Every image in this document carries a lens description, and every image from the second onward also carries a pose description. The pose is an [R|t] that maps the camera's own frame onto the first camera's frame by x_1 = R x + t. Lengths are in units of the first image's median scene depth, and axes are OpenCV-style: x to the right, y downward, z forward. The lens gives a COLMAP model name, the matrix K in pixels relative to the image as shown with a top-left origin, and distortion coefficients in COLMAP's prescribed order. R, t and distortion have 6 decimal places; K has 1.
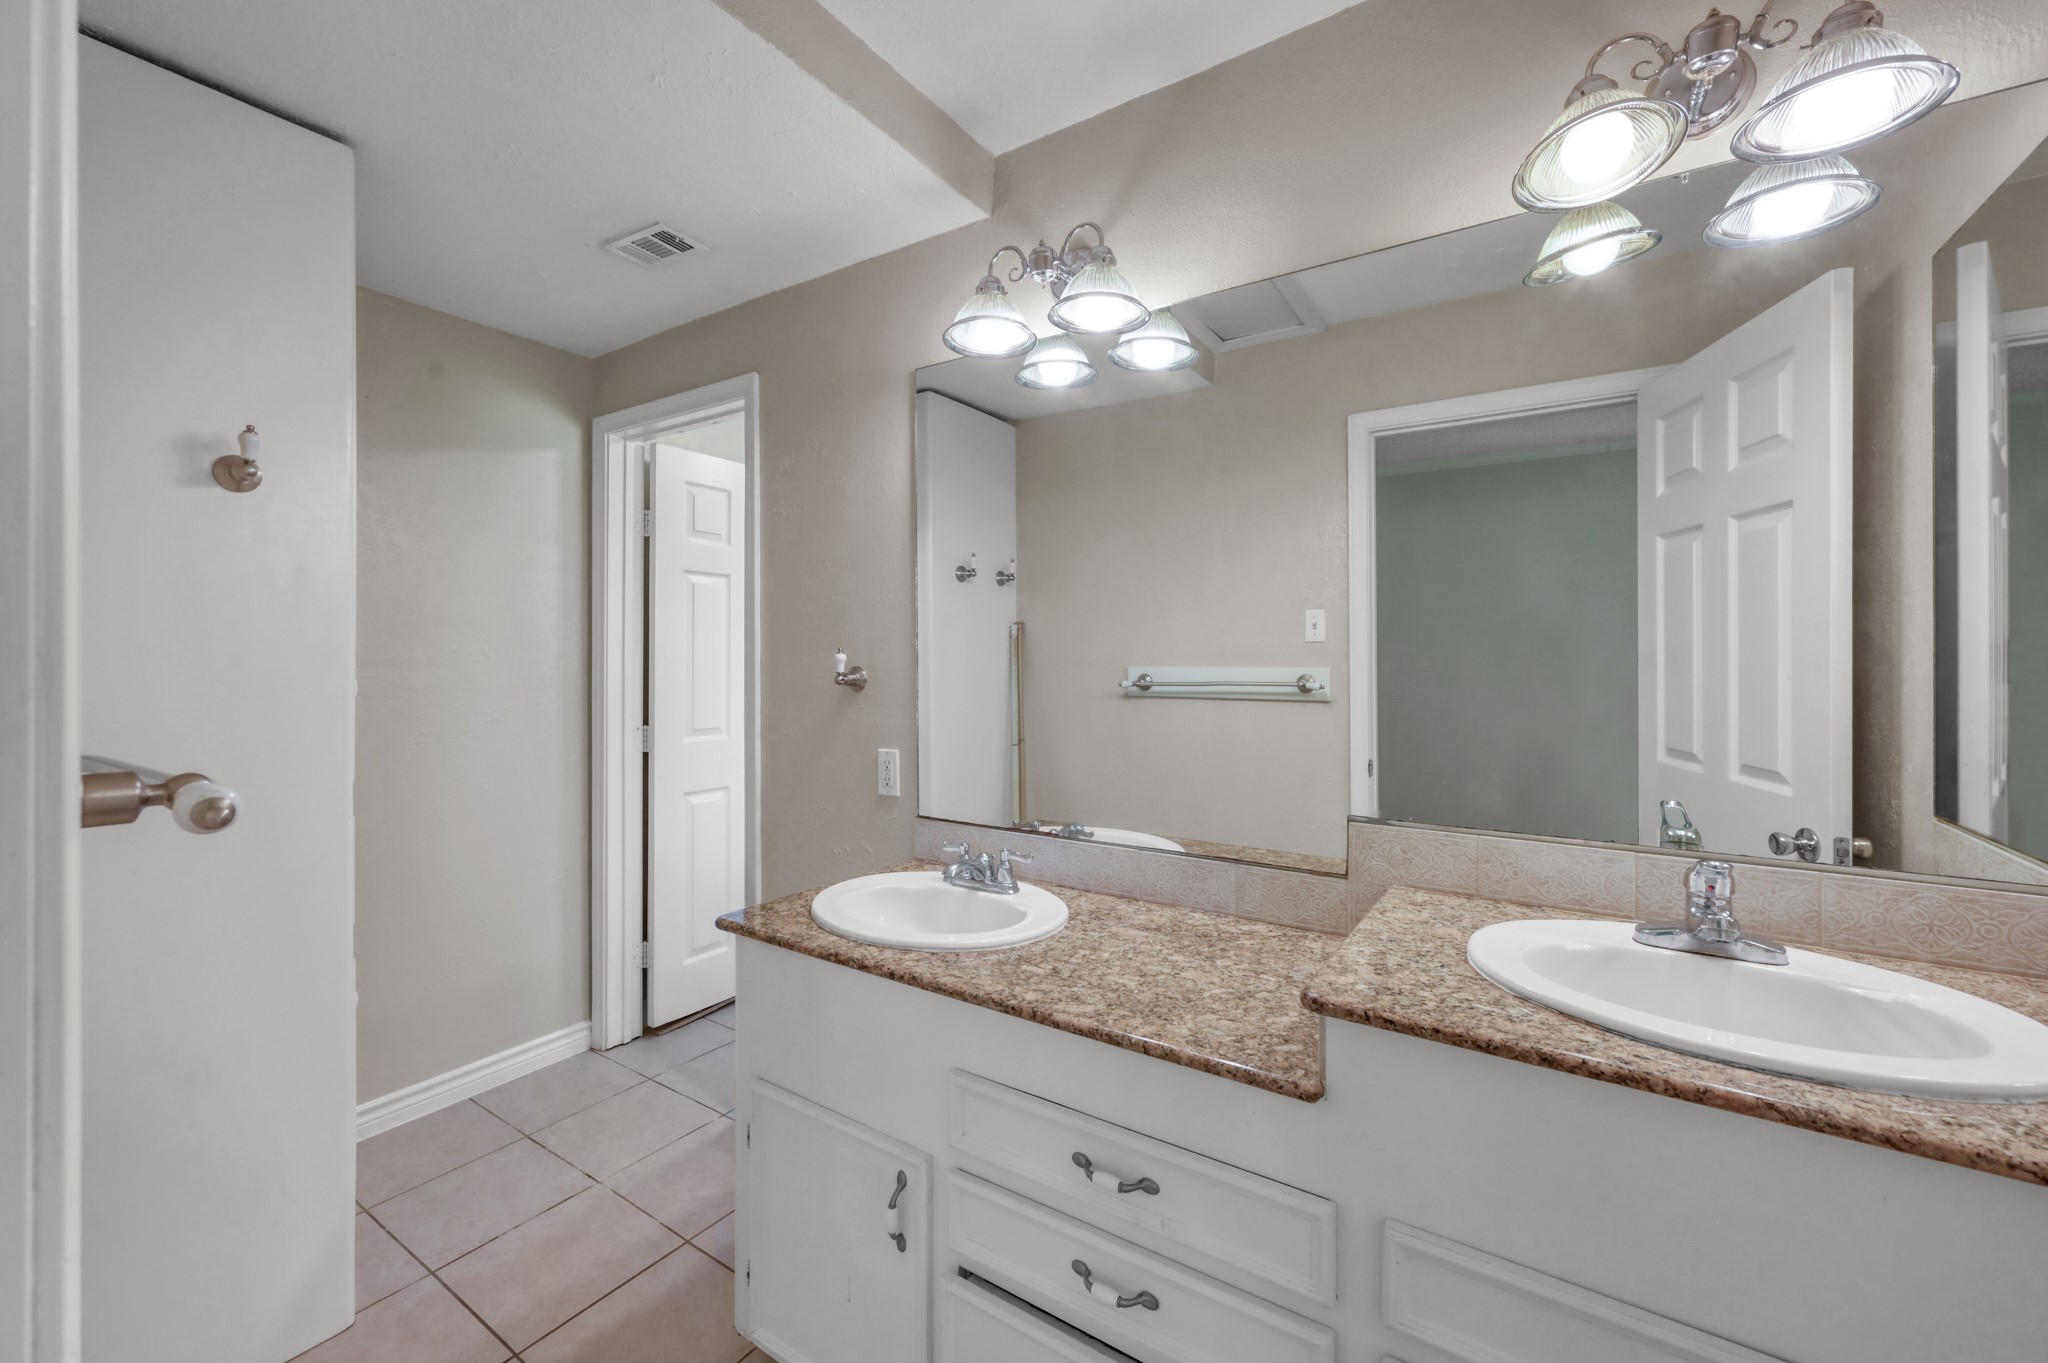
lens RADIAL K [[812.8, 0, 1028.0], [0, 812.8, 664.5], [0, 0, 1]] dist [0.000102, 0.000151]
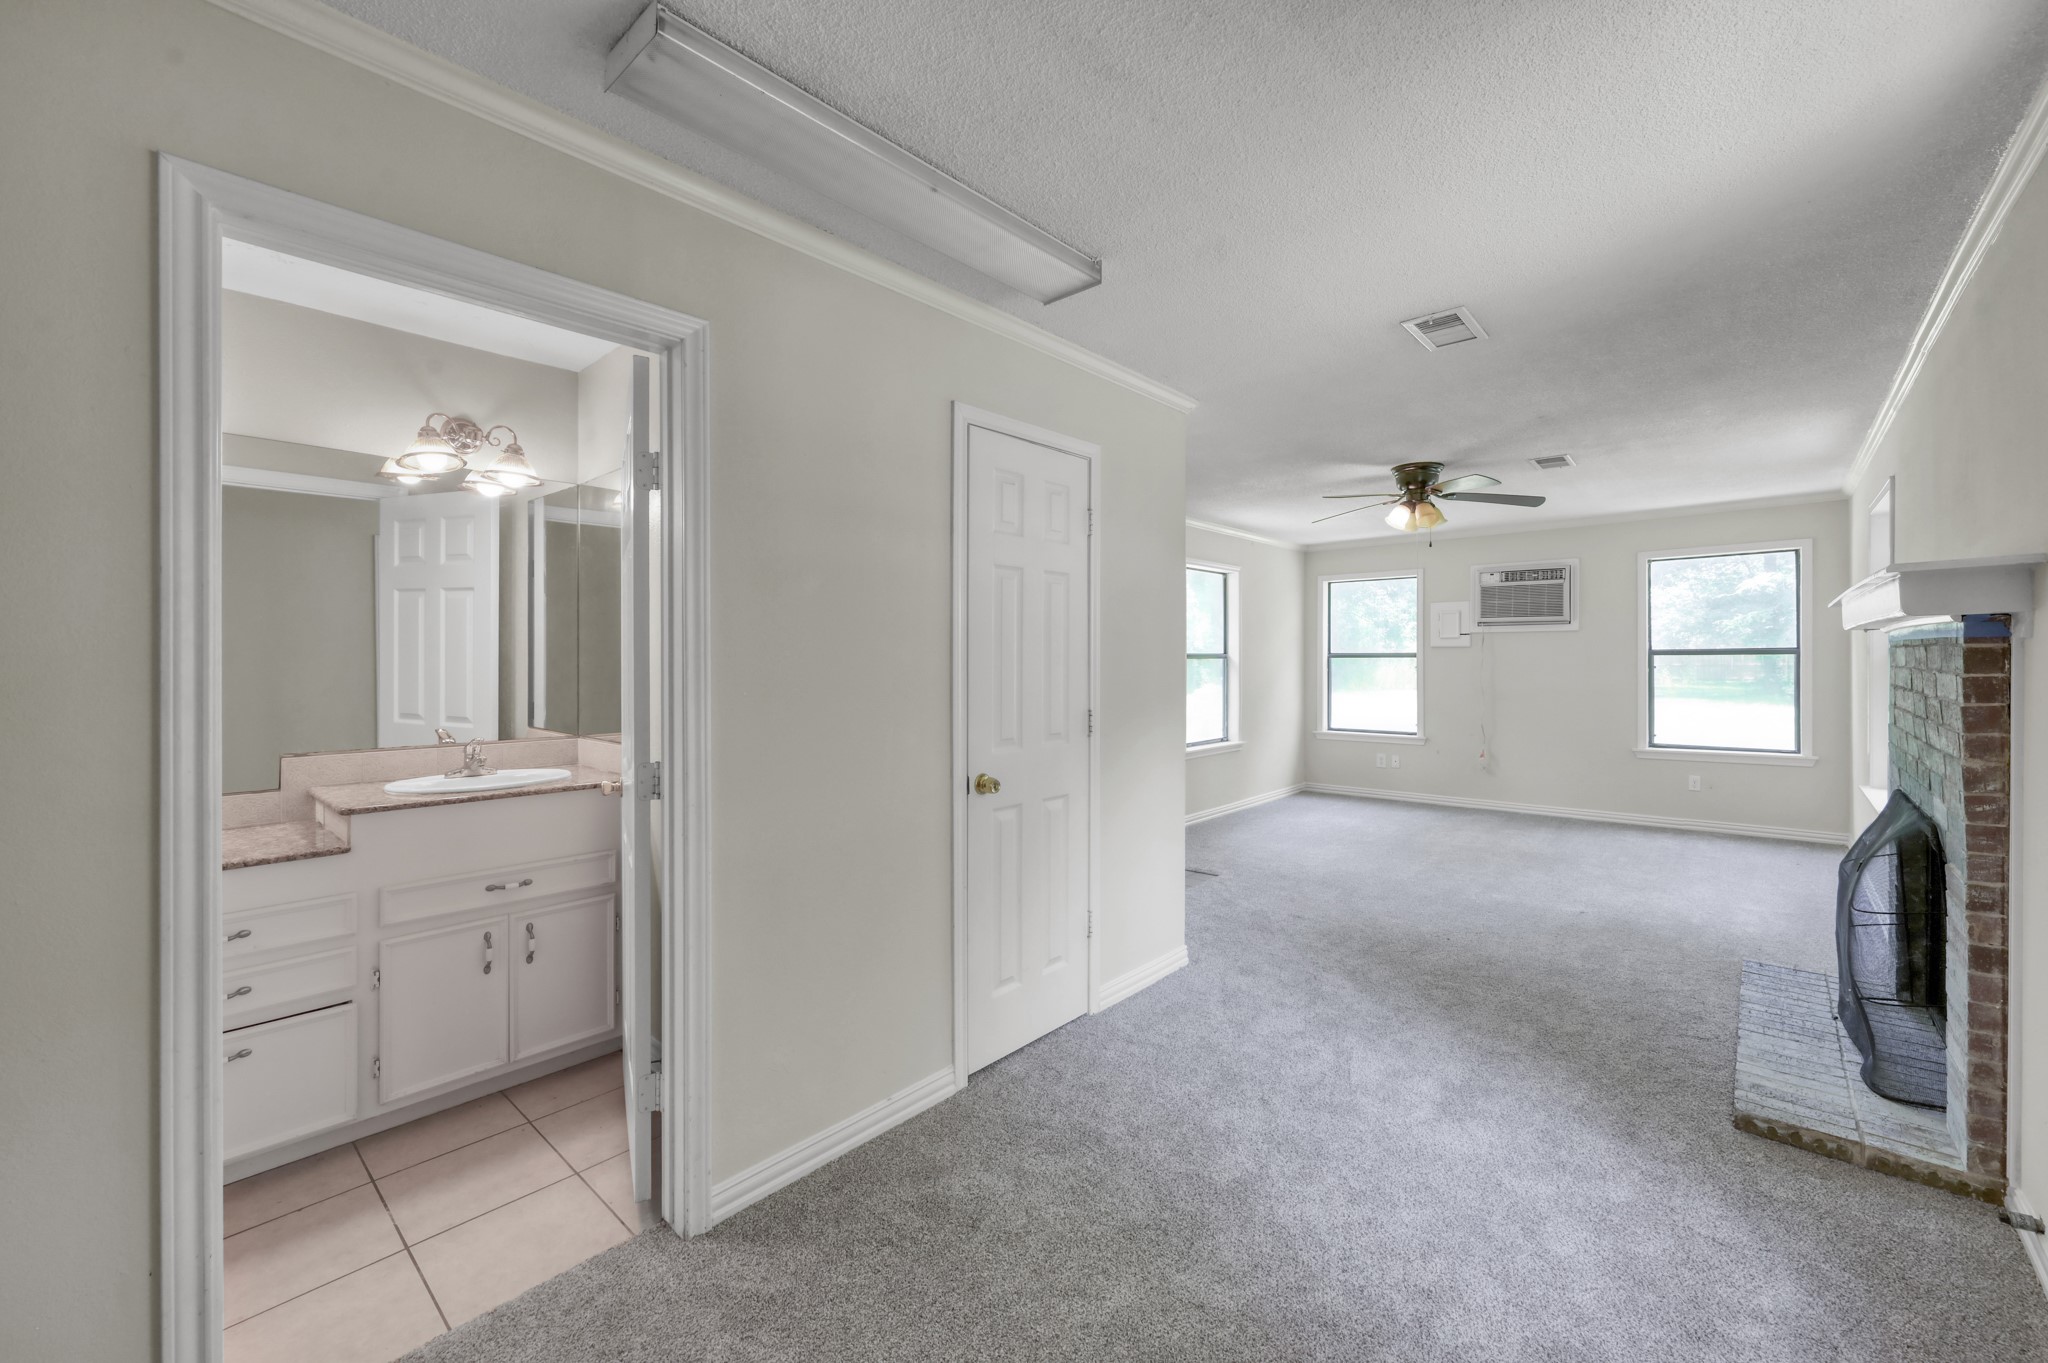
lens RADIAL K [[812.8, 0, 1028.0], [0, 812.8, 664.5], [0, 0, 1]] dist [0.000102, 0.000151]
pose [[0.141316, -0.008154, 0.989931, -1.342484], [-0.000669, 0.999965, 0.008332, -0.028934], [-0.989964, -0.001840, 0.141306, -1.027249]]
